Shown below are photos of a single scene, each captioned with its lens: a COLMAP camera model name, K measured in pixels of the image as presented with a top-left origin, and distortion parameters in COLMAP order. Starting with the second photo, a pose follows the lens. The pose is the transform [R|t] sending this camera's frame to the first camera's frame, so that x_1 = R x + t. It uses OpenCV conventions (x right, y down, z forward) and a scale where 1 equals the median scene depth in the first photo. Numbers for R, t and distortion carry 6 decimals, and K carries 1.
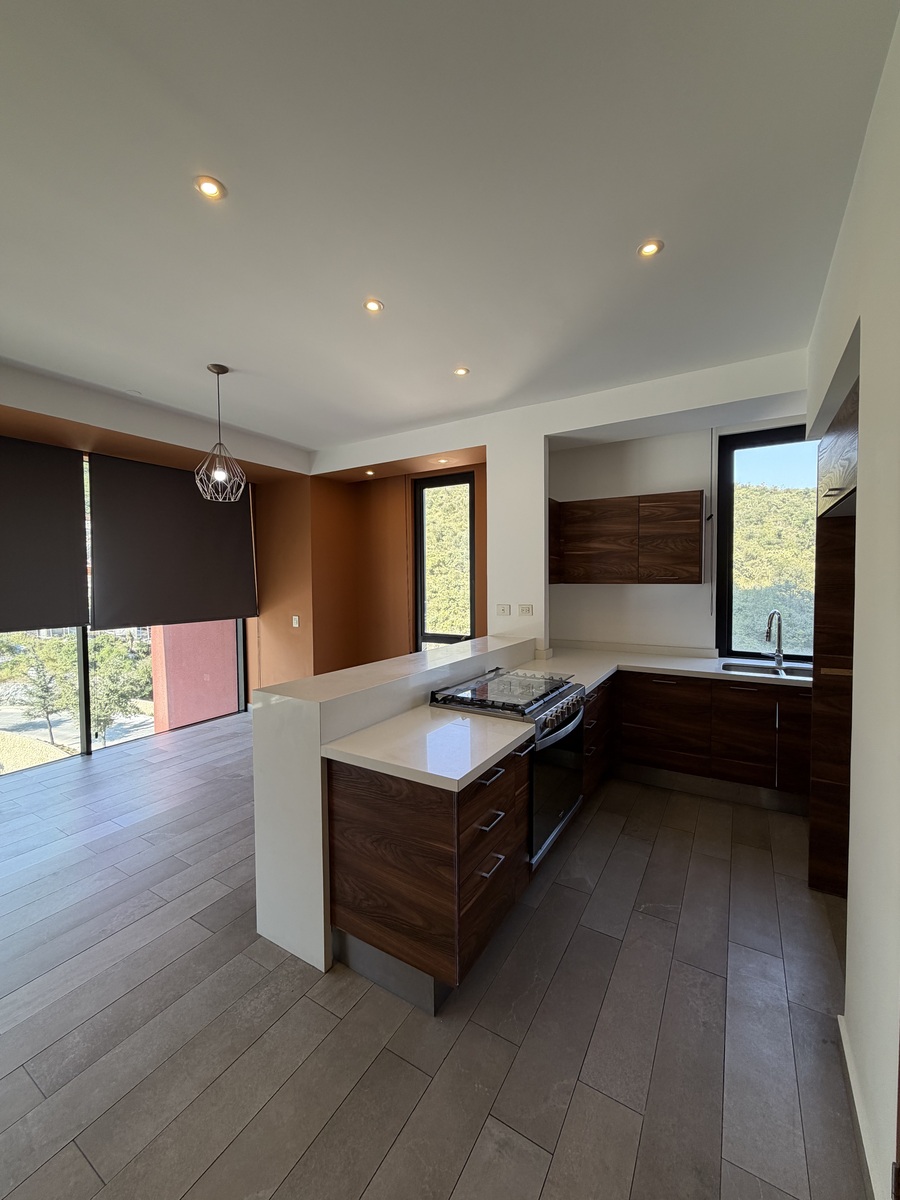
lens RADIAL K [[474.0, 0, 444.8], [0, 474.0, 597.9], [0, 0, 1]] dist [0.000924, -0.000128]
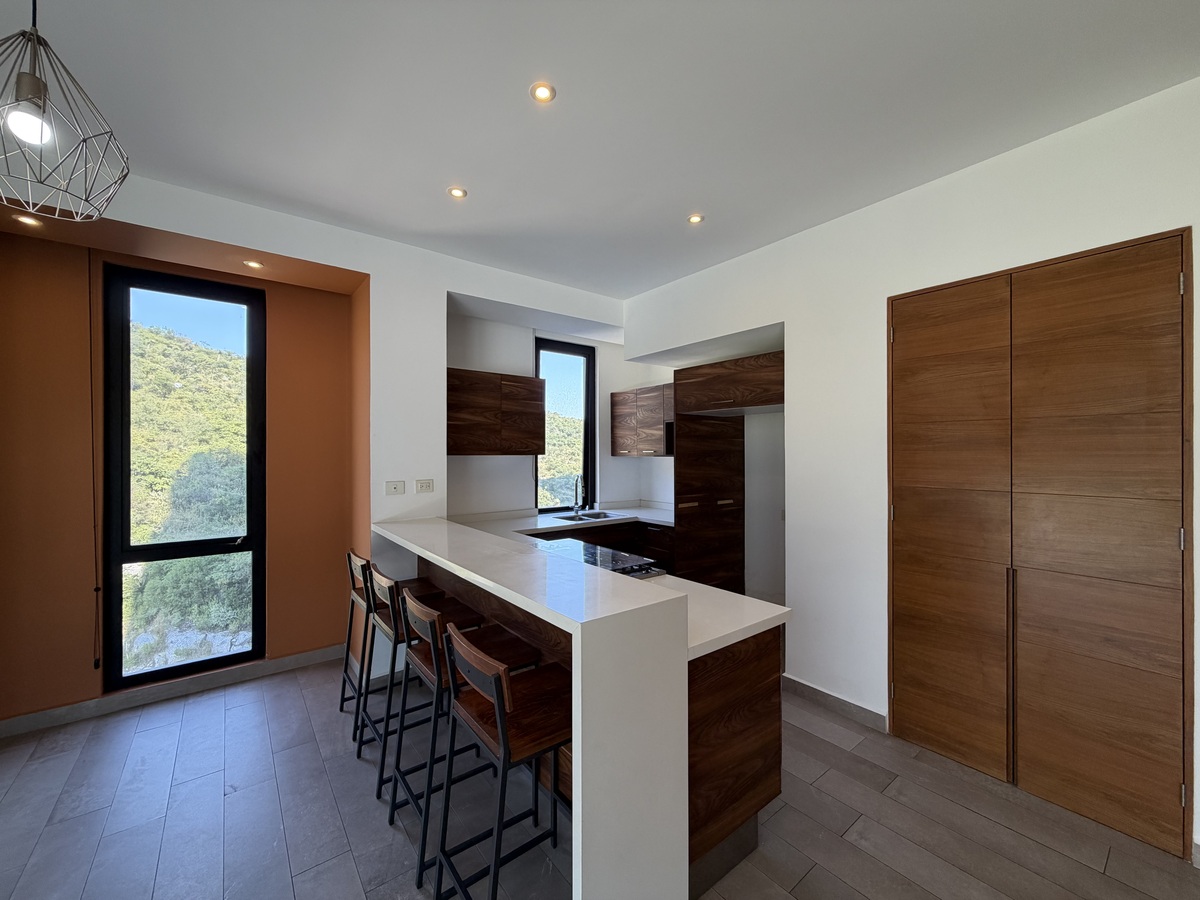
lens RADIAL K [[474.0, 0, 607.0], [0, 474.0, 452.4], [0, 0, 1]] dist [0.000924, -0.000128]
pose [[0.345658, 0.005418, 0.938345, -0.501740], [0.037825, 0.999090, -0.019702, -0.005358], [-0.937598, 0.042303, 0.345139, 0.392130]]
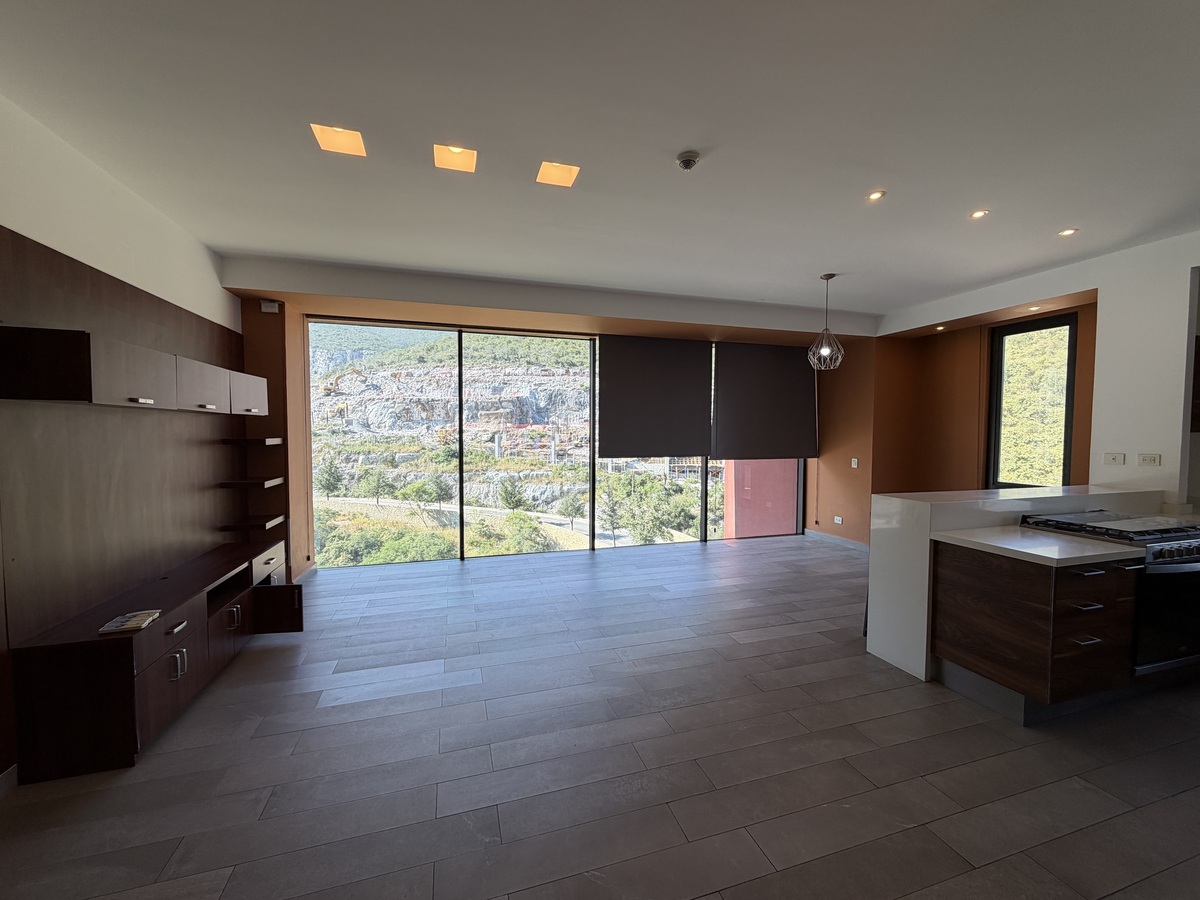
lens RADIAL K [[474.0, 0, 598.1], [0, 474.0, 451.5], [0, 0, 1]] dist [0.000924, -0.000128]
pose [[0.756221, 0.039539, -0.653121, -0.039169], [-0.036610, 0.999166, 0.018099, 0.030983], [0.653291, 0.010224, 0.757037, -0.402132]]
